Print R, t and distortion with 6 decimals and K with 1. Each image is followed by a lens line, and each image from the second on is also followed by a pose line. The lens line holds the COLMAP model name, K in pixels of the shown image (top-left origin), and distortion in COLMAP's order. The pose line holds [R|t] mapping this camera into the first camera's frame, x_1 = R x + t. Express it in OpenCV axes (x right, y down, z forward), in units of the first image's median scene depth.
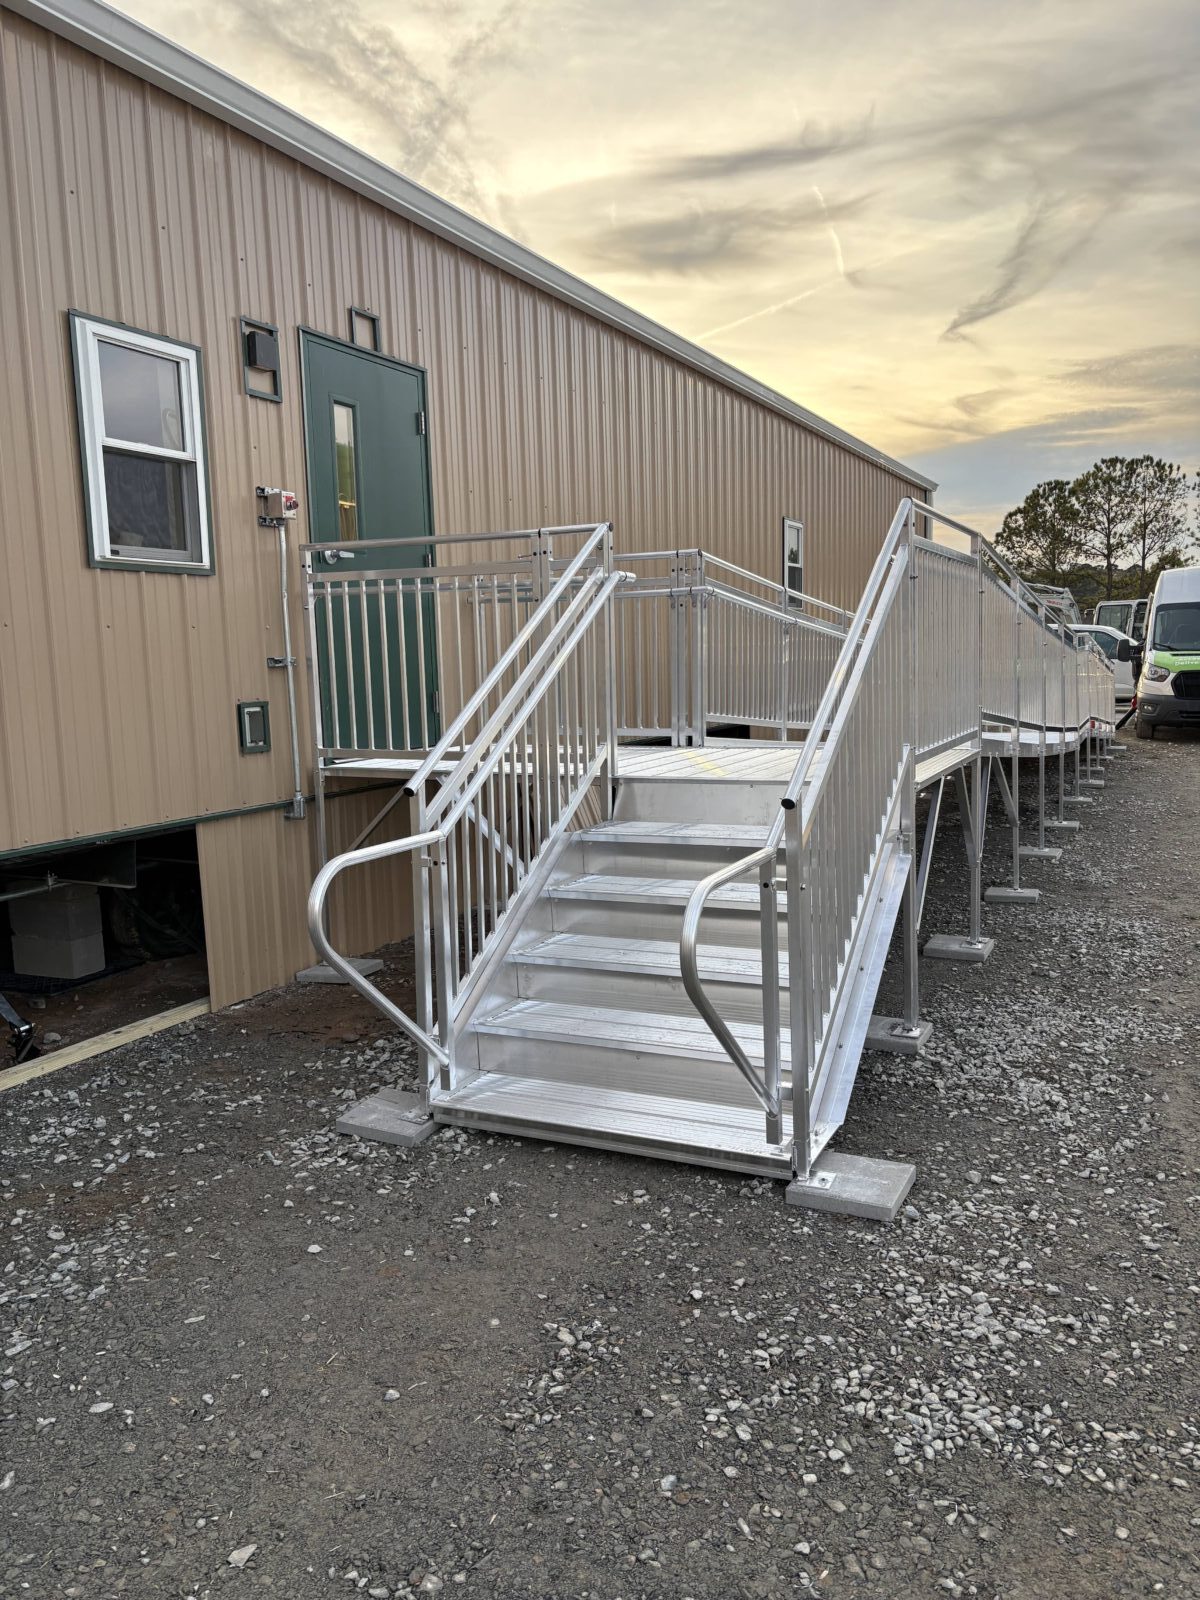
lens RADIAL K [[1225.8, 0, 603.6], [0, 1225.8, 783.5], [0, 0, 1]] dist [0.036523, -0.064972]
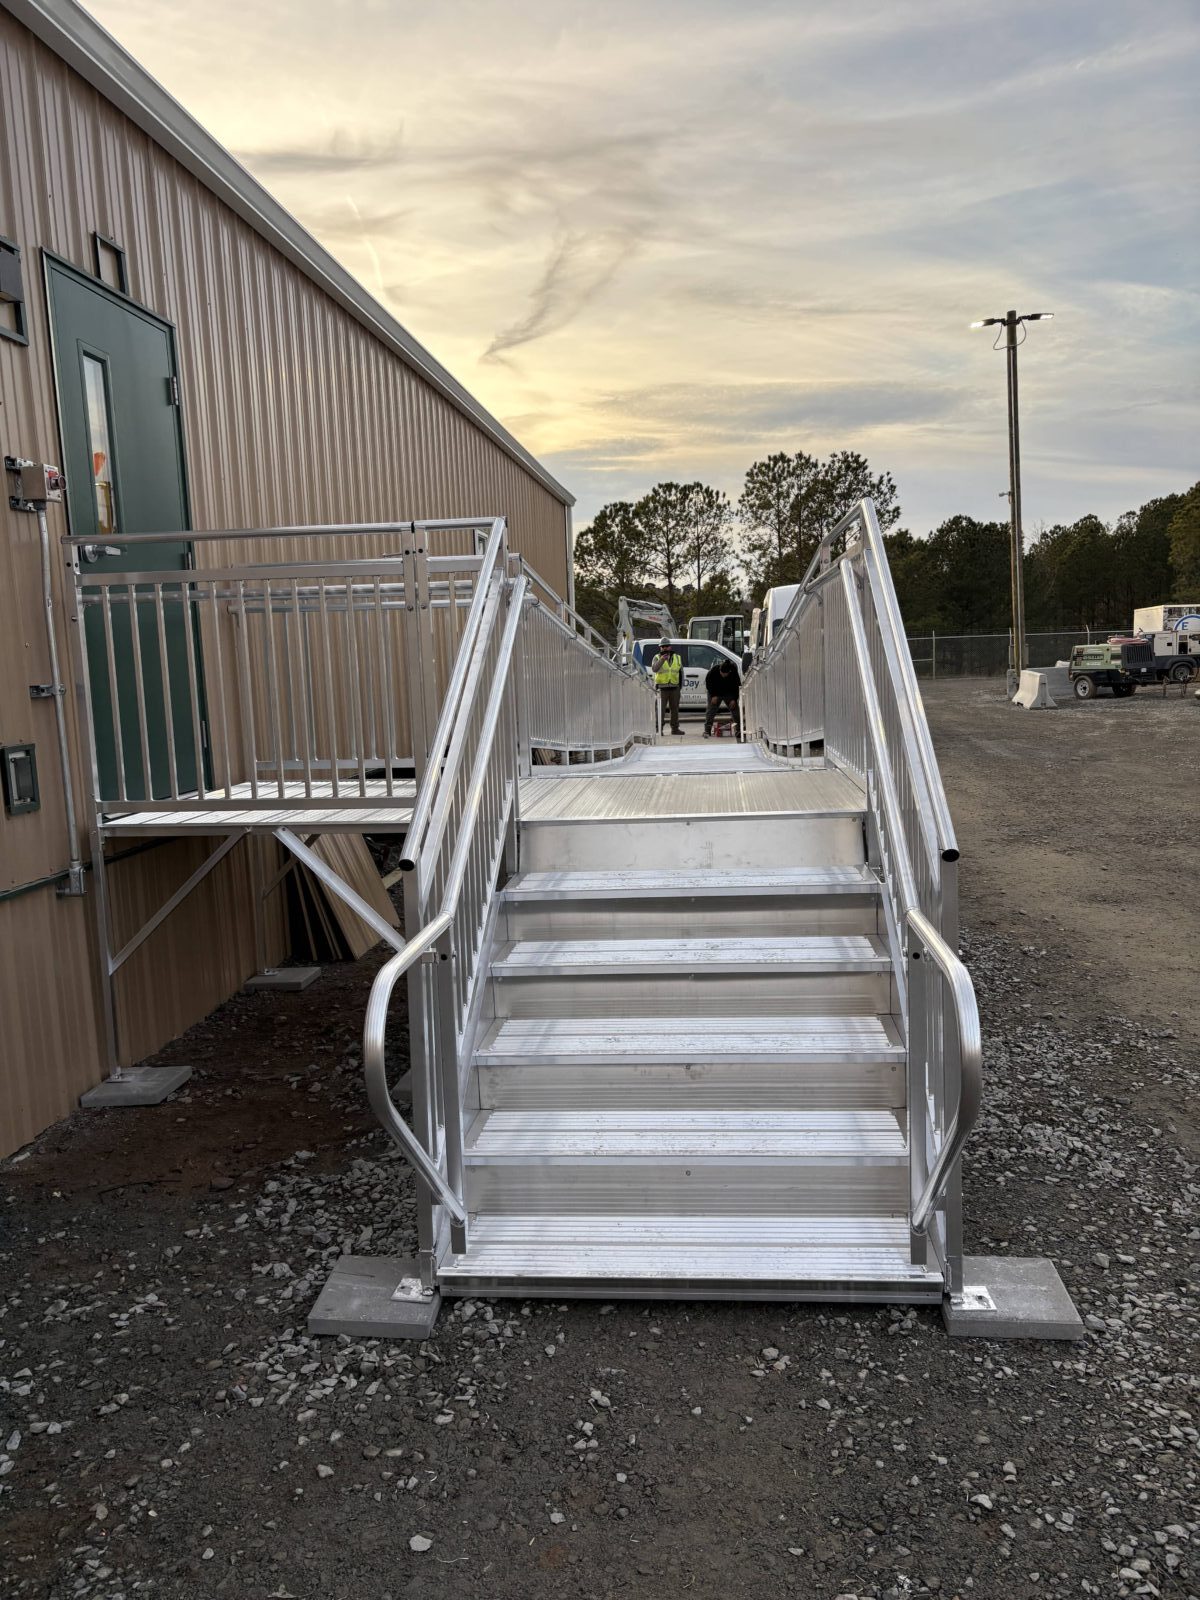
lens RADIAL K [[1203.8, 0, 599.5], [0, 1203.8, 801.0], [0, 0, 1]] dist [0.081334, -0.113047]
pose [[0.937348, -0.047559, 0.345134, -0.199093], [0.045479, 0.998865, 0.014126, -0.025643], [-0.345415, 0.002455, 0.938447, 0.175266]]
